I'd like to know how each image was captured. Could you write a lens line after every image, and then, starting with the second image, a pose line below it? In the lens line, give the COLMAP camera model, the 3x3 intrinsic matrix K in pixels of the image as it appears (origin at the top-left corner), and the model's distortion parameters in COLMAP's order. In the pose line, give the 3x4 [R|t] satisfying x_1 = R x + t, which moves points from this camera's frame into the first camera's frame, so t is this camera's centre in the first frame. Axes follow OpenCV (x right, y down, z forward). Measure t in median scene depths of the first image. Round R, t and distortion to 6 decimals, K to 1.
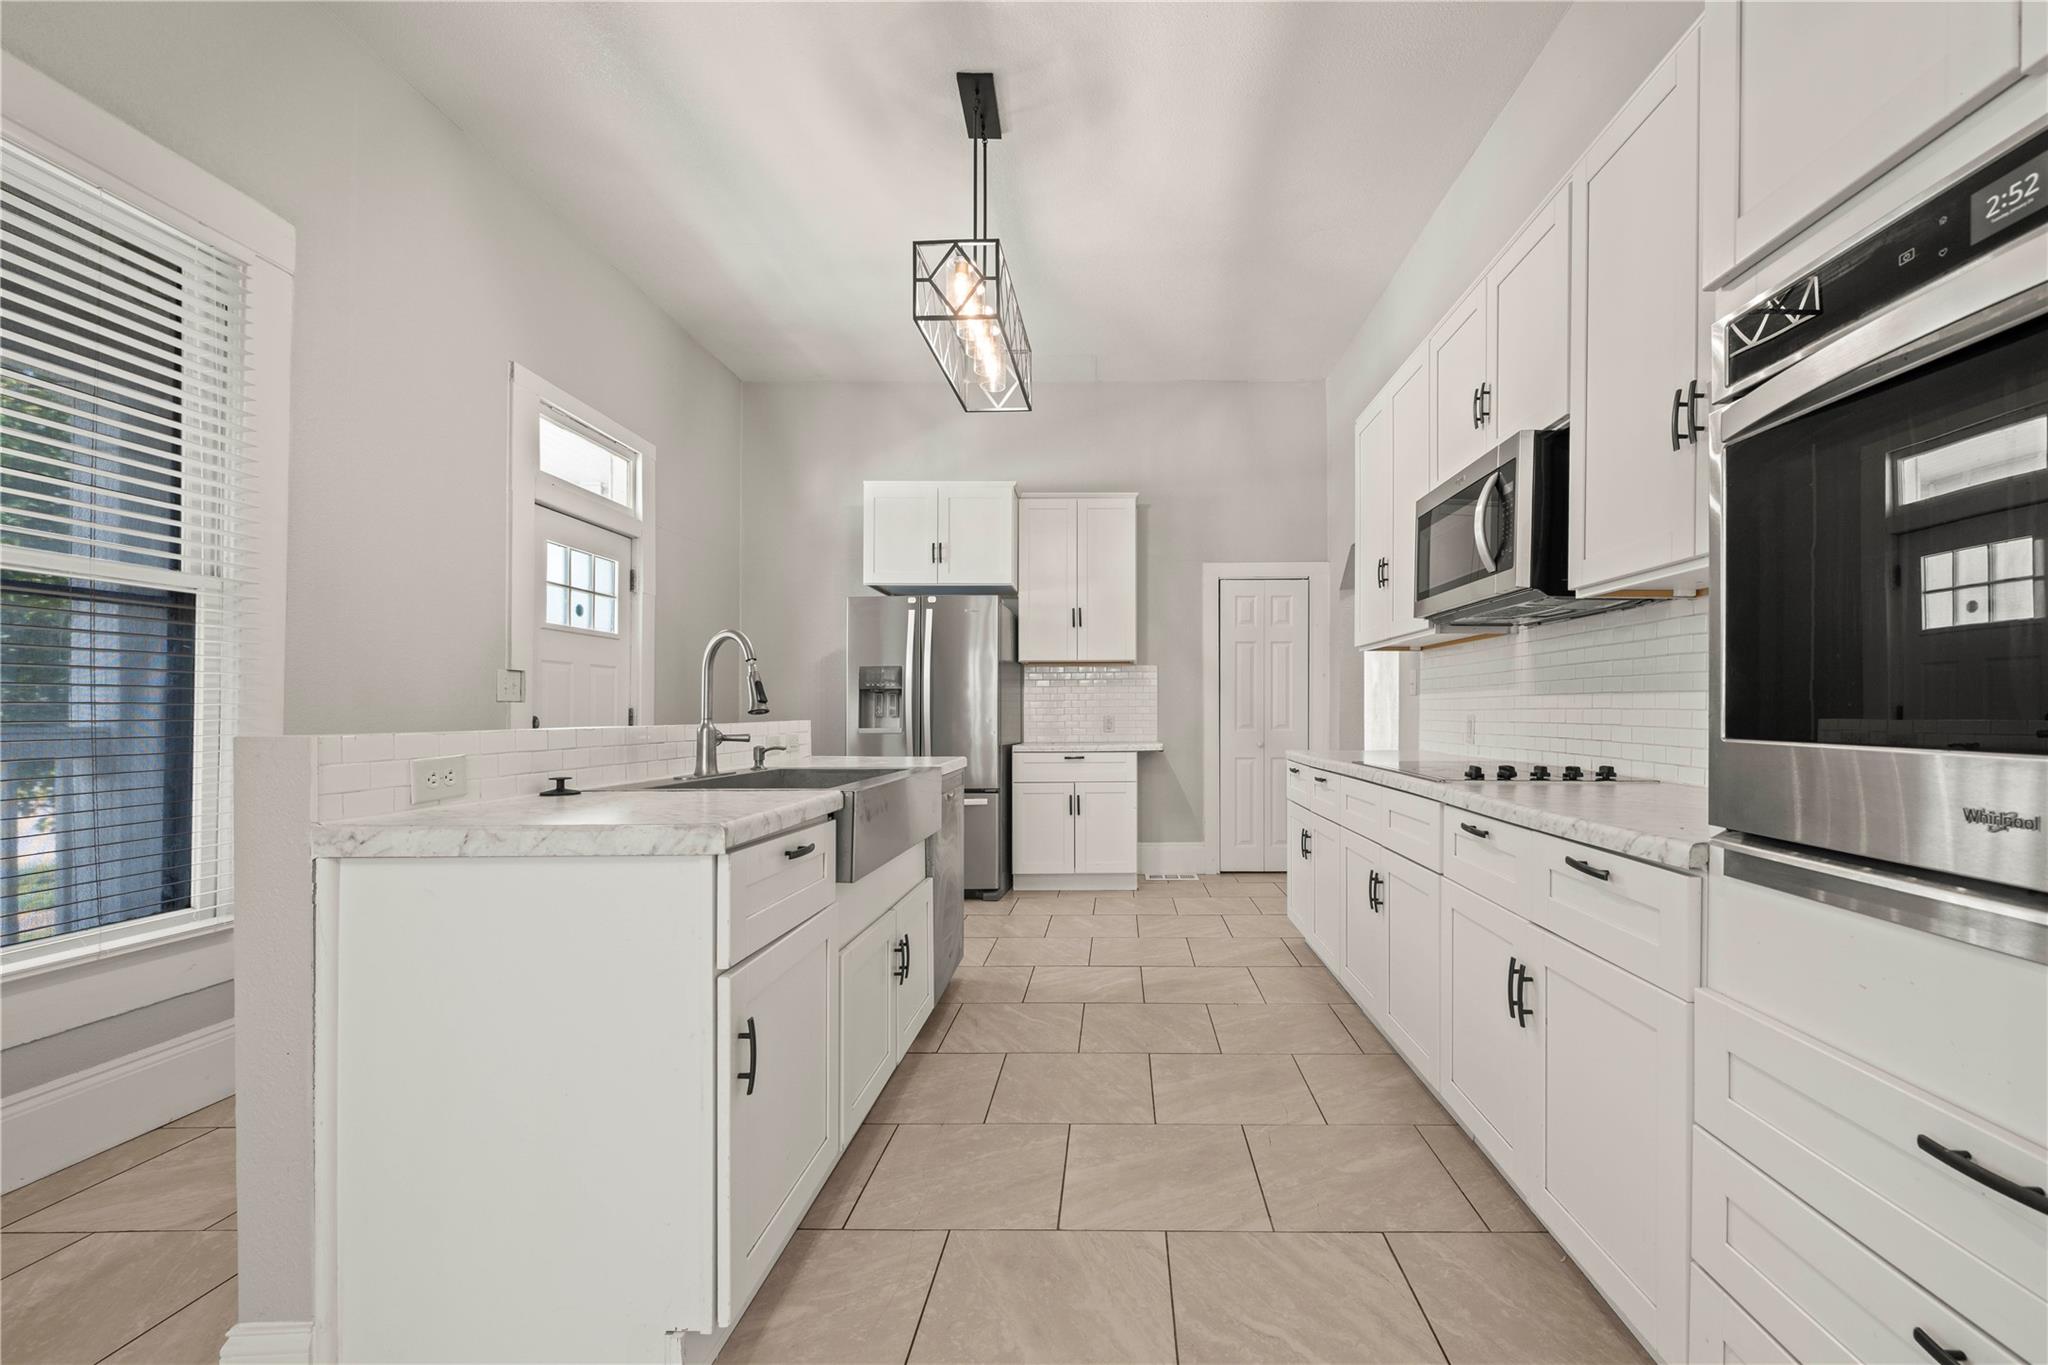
lens RADIAL K [[808.6, 0, 1141.9], [0, 808.6, 710.7], [0, 0, 1]] dist [-0.000240, -0.000135]
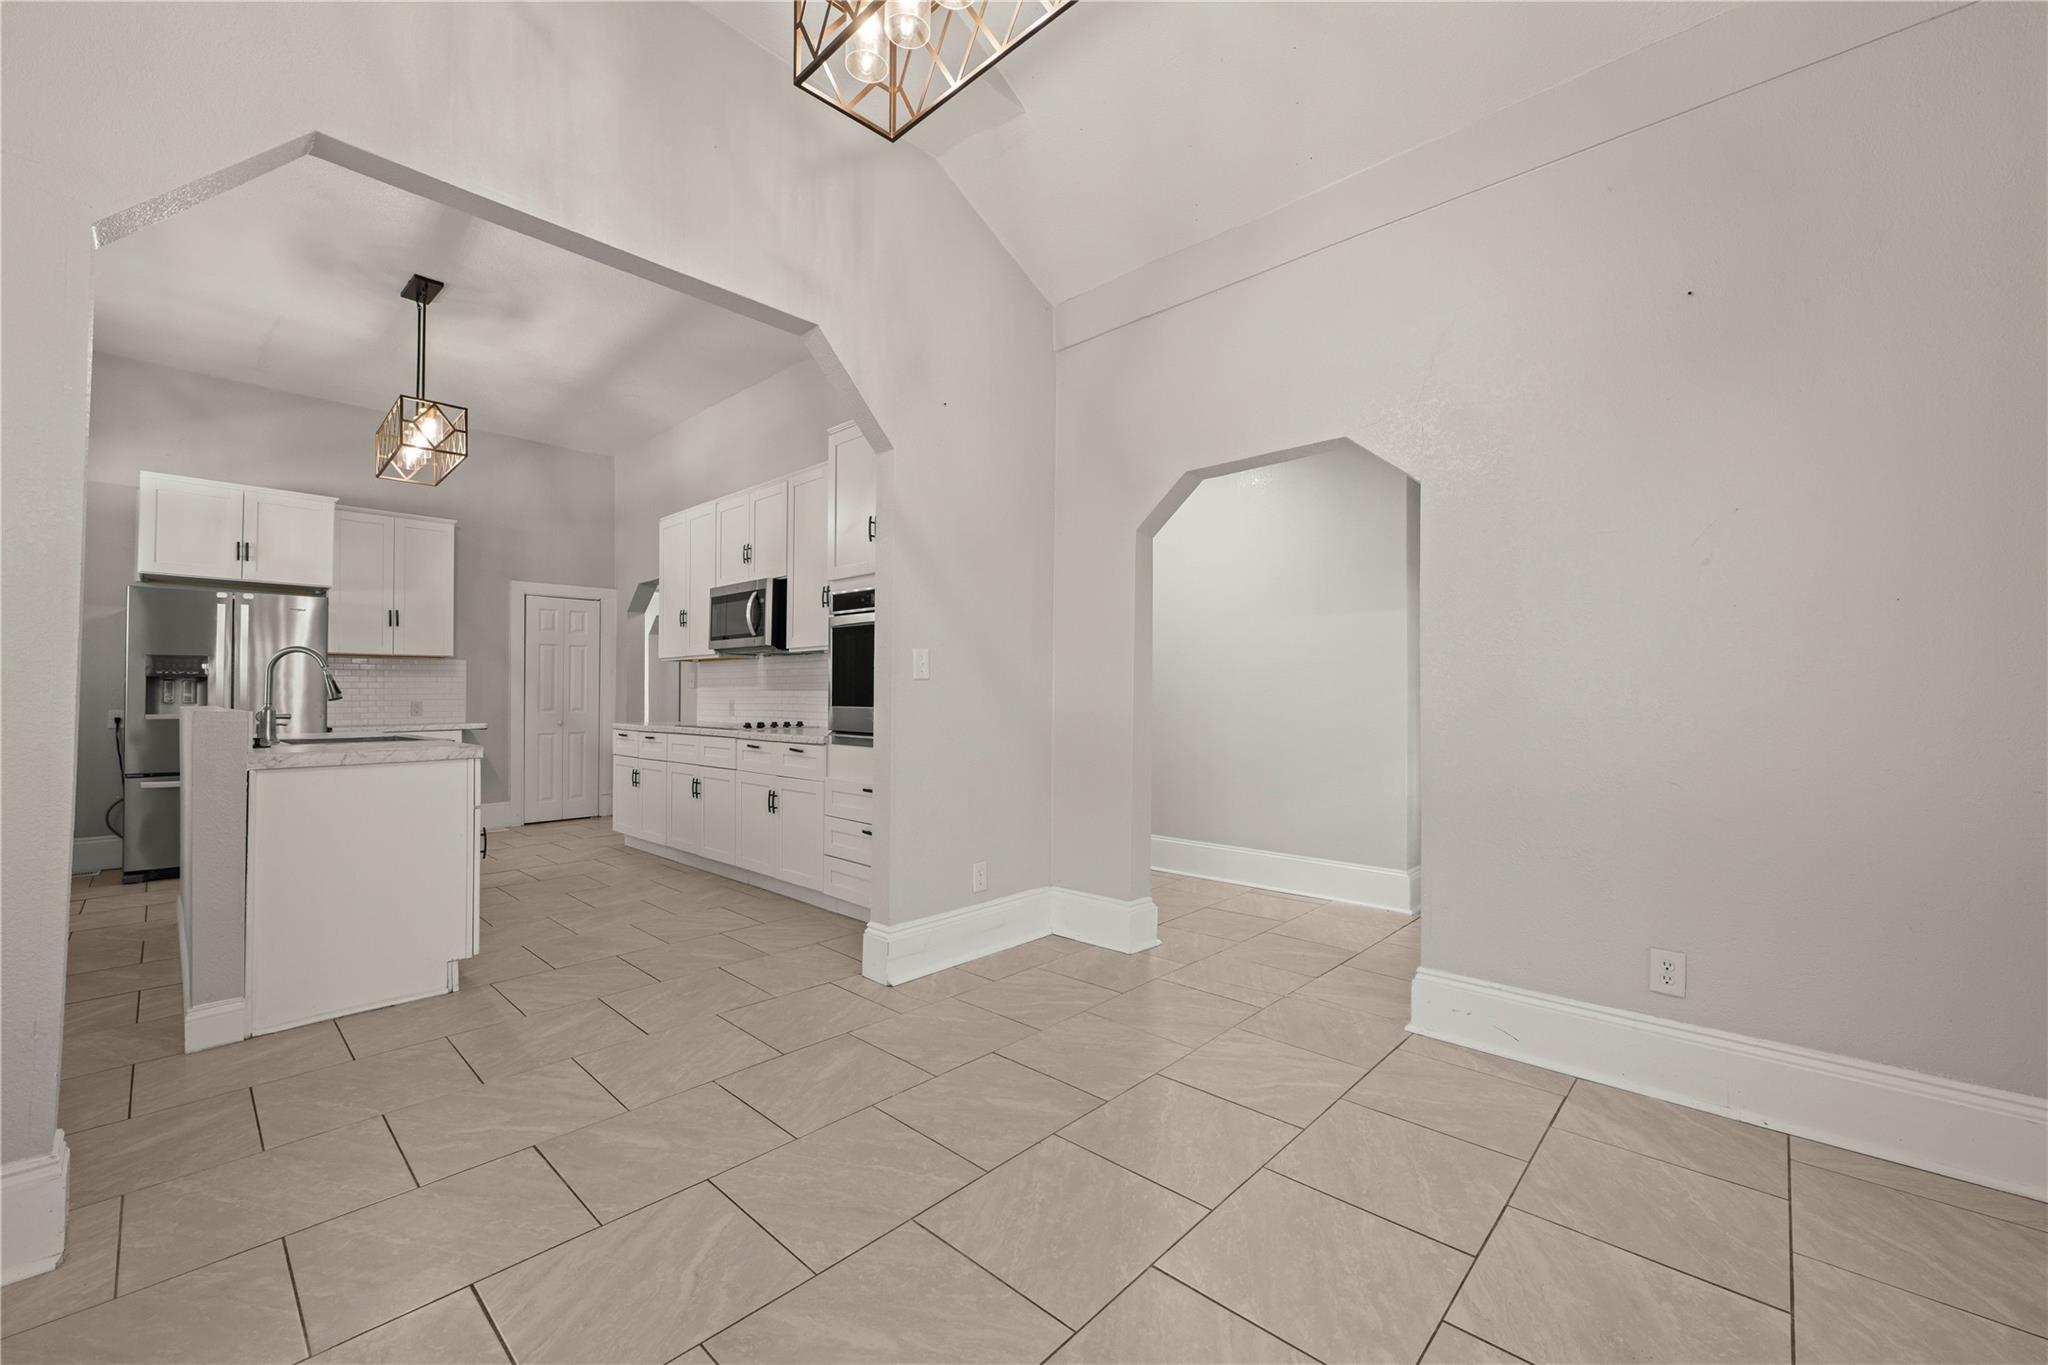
lens RADIAL K [[805.3, 0, 1012.5], [0, 805.3, 685.2], [0, 0, 1]] dist [0.001114, -0.000159]
pose [[0.701622, 0.010648, 0.712469, -0.517288], [-0.001336, 0.999906, -0.013629, -0.004871], [-0.712548, 0.008611, 0.701571, -0.849314]]
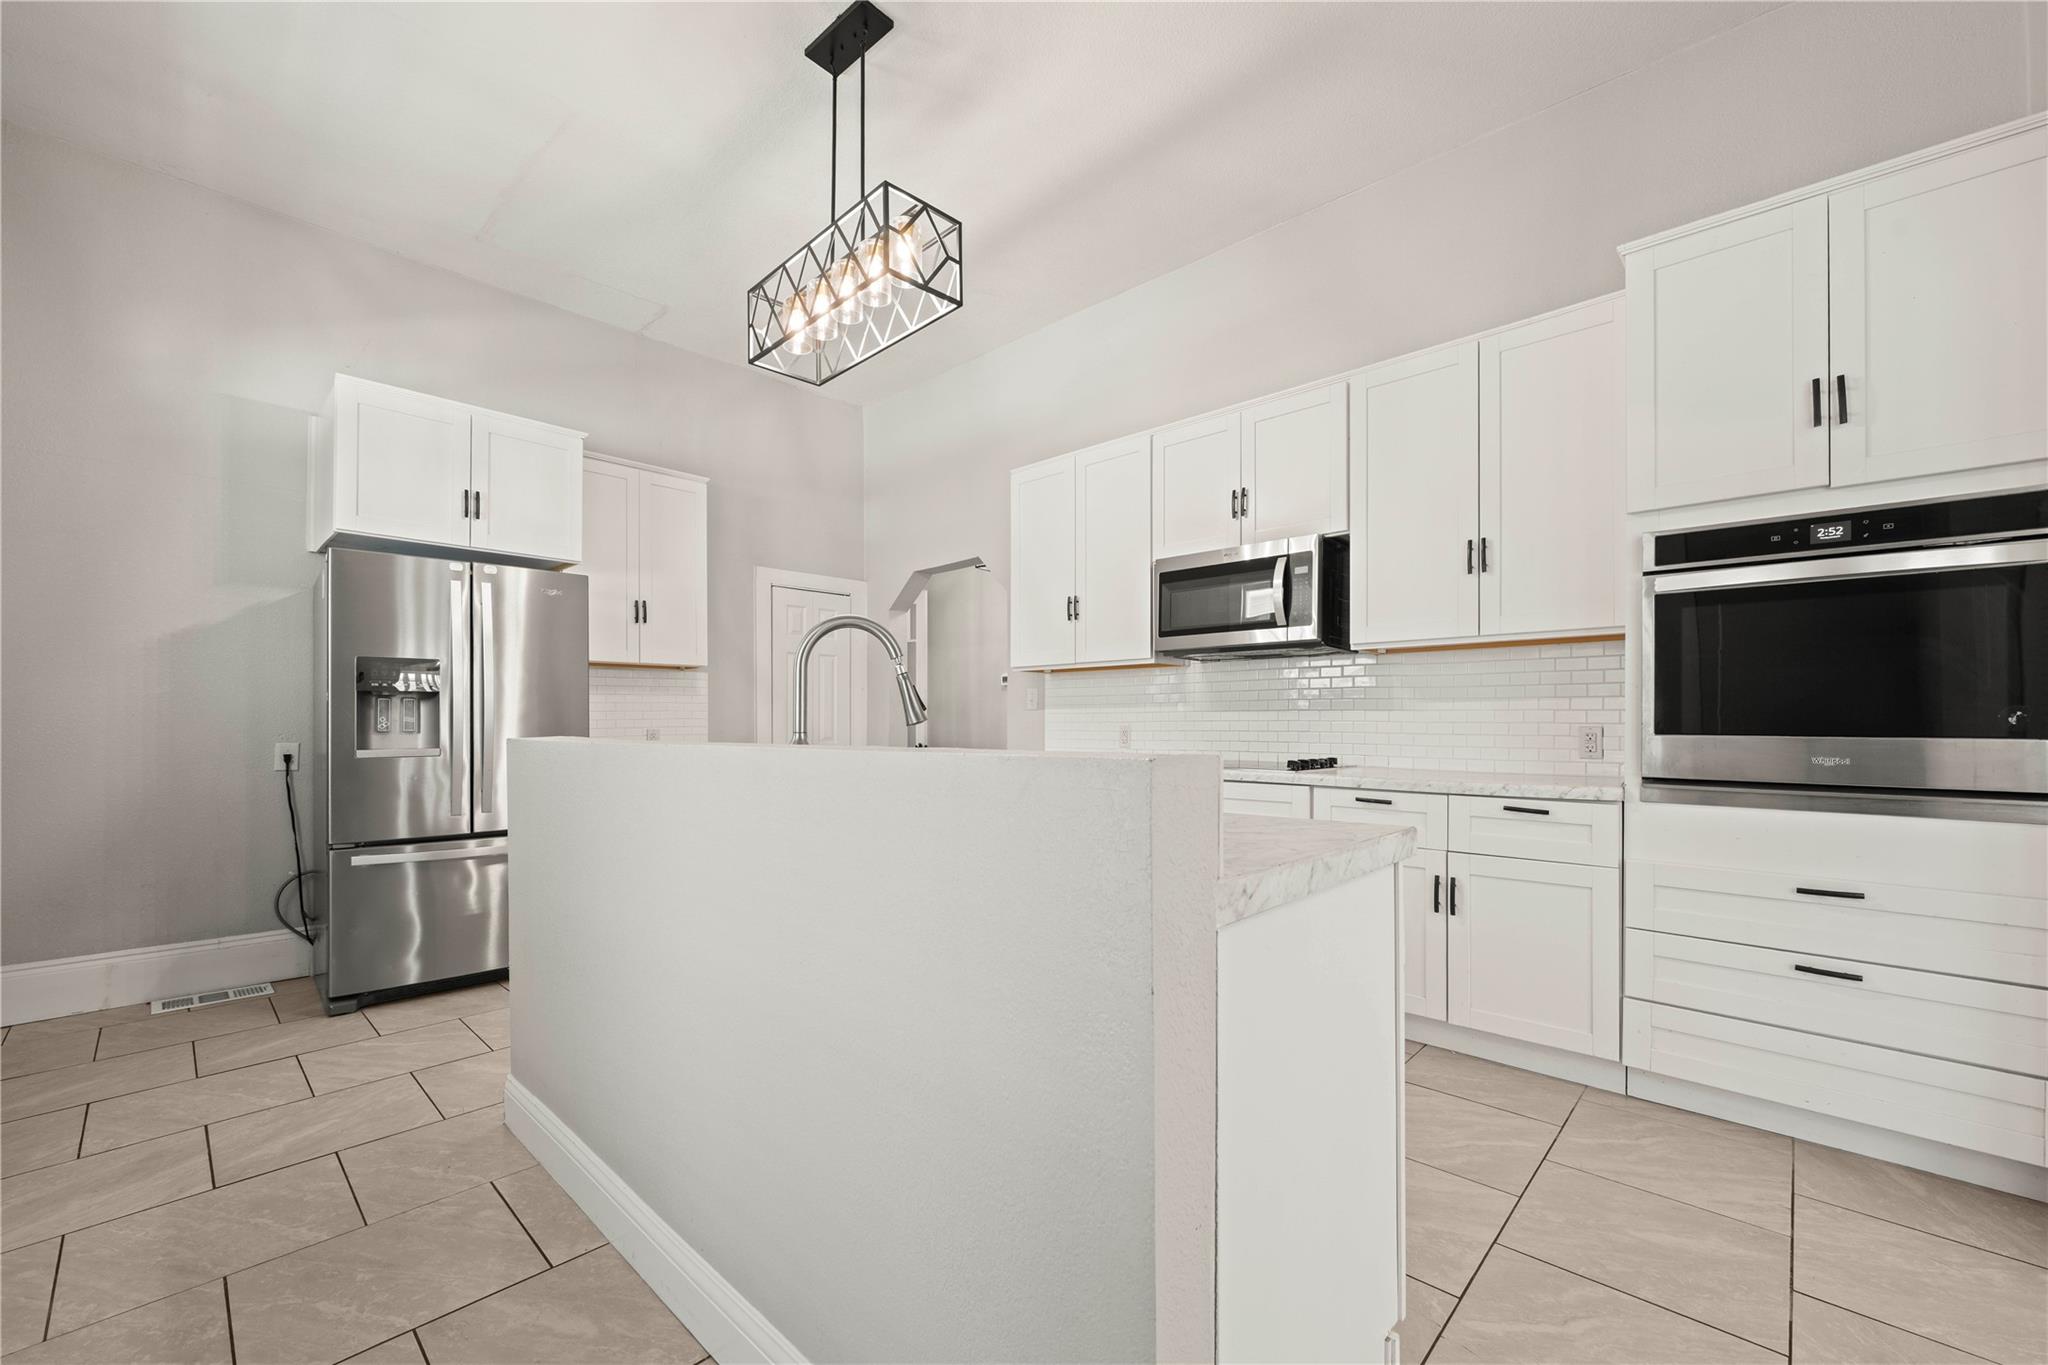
lens RADIAL K [[800.8, 0, 983.1], [0, 800.8, 719.0], [0, 0, 1]] dist [0.001315, 0.000077]
pose [[0.705574, 0.003269, 0.708629, -0.761653], [0.001003, 0.999984, -0.005611, 0.001450], [-0.708636, 0.004670, 0.705559, 0.298962]]
